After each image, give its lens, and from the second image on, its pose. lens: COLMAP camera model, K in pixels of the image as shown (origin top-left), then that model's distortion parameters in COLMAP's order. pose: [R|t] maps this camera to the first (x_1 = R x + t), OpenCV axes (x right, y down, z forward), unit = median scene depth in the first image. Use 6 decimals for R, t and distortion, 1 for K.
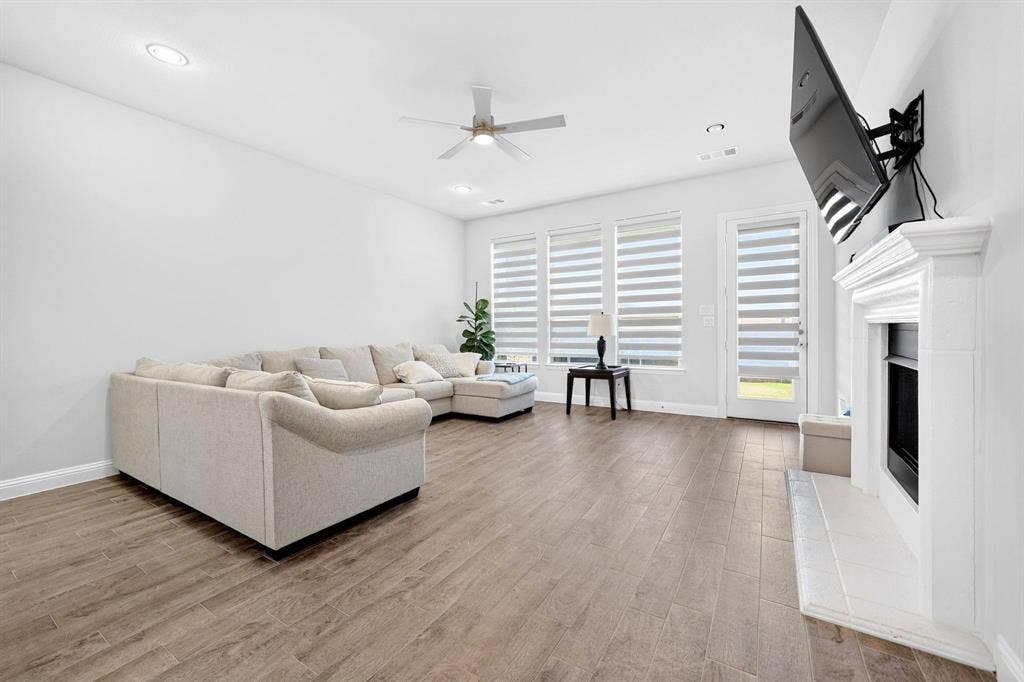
lens RADIAL K [[406.7, 0, 515.4], [0, 406.7, 333.2], [0, 0, 1]] dist [-0.007953, 0.001206]
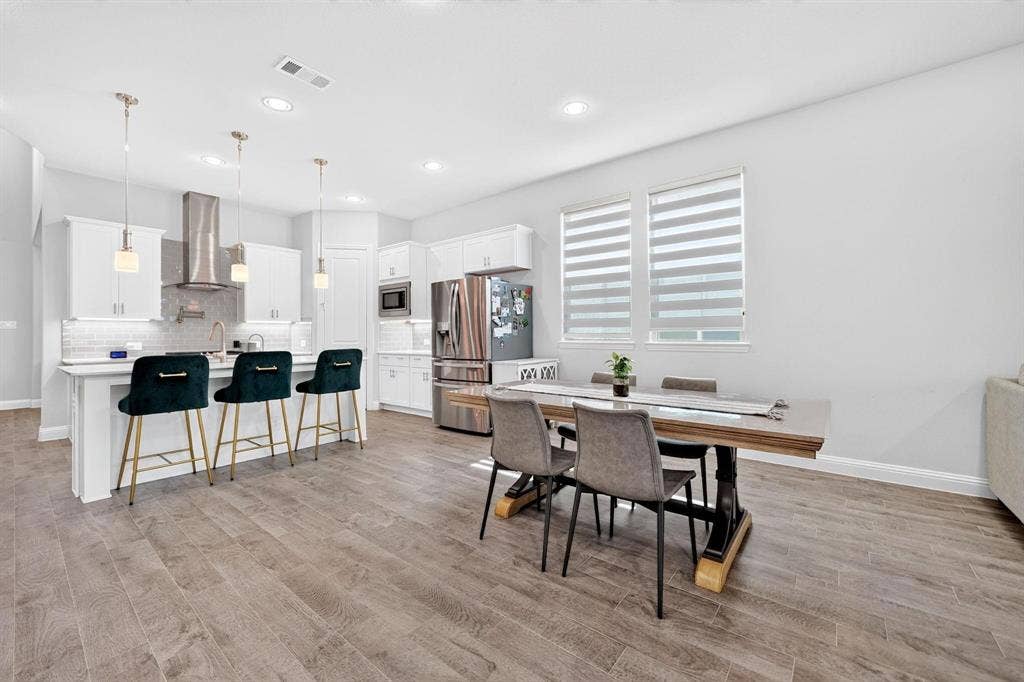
lens RADIAL K [[406.7, 0, 514.1], [0, 406.7, 333.9], [0, 0, 1]] dist [-0.007953, 0.001206]
pose [[-0.121279, 0.009006, -0.992578, -0.031509], [0.001489, 0.999959, 0.008891, 0.000260], [0.992617, -0.000400, -0.121288, 0.081323]]
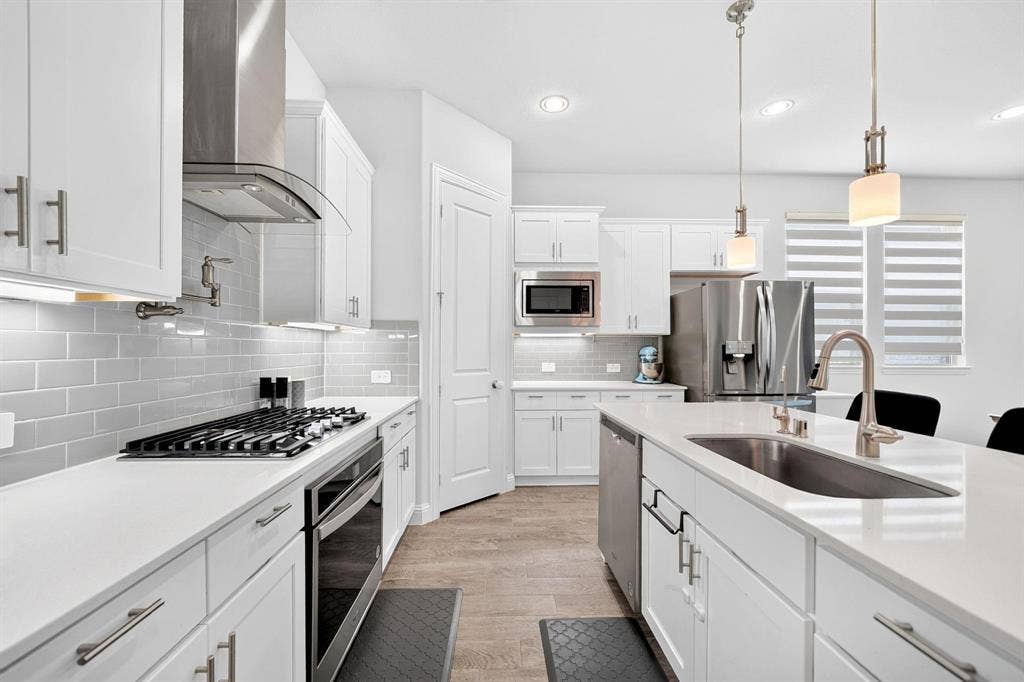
lens RADIAL K [[406.7, 0, 508.7], [0, 406.7, 344.9], [0, 0, 1]] dist [-0.007953, 0.001206]
pose [[0.546864, 0.007549, -0.837187, -0.671921], [-0.014710, 0.999892, -0.000593, -0.008171], [0.837092, 0.012639, 0.546916, -0.945796]]
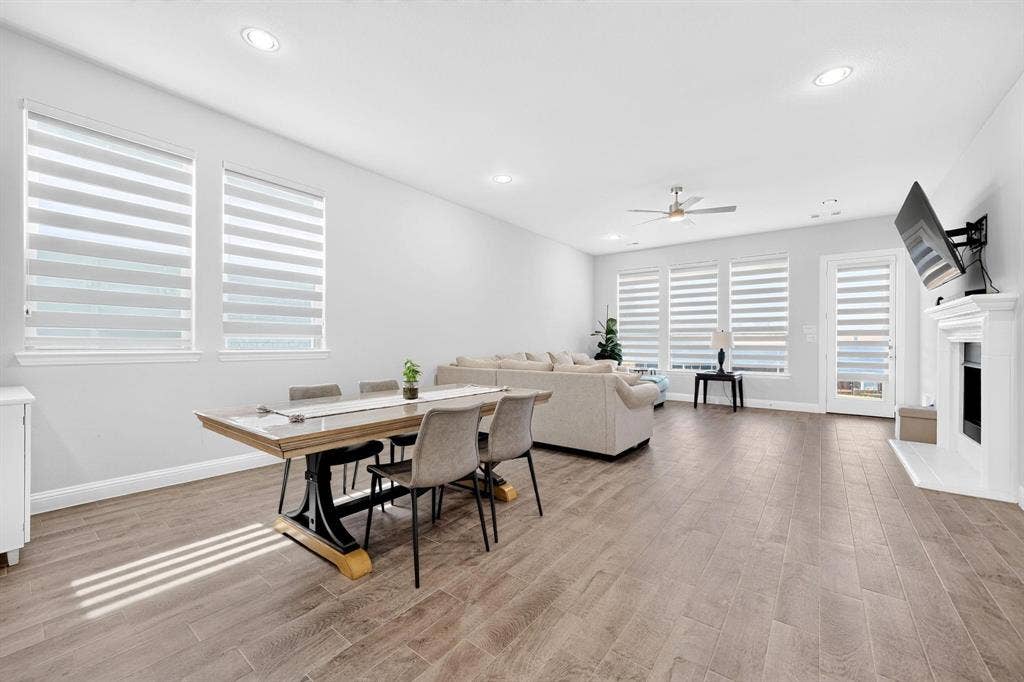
lens RADIAL K [[406.7, 0, 512.0], [0, 406.7, 343.0], [0, 0, 1]] dist [-0.007953, 0.001206]
pose [[0.995135, 0.015314, -0.097319, -0.381336], [-0.016001, 0.999852, -0.006286, 0.008988], [0.097208, 0.007813, 0.995233, -0.414112]]
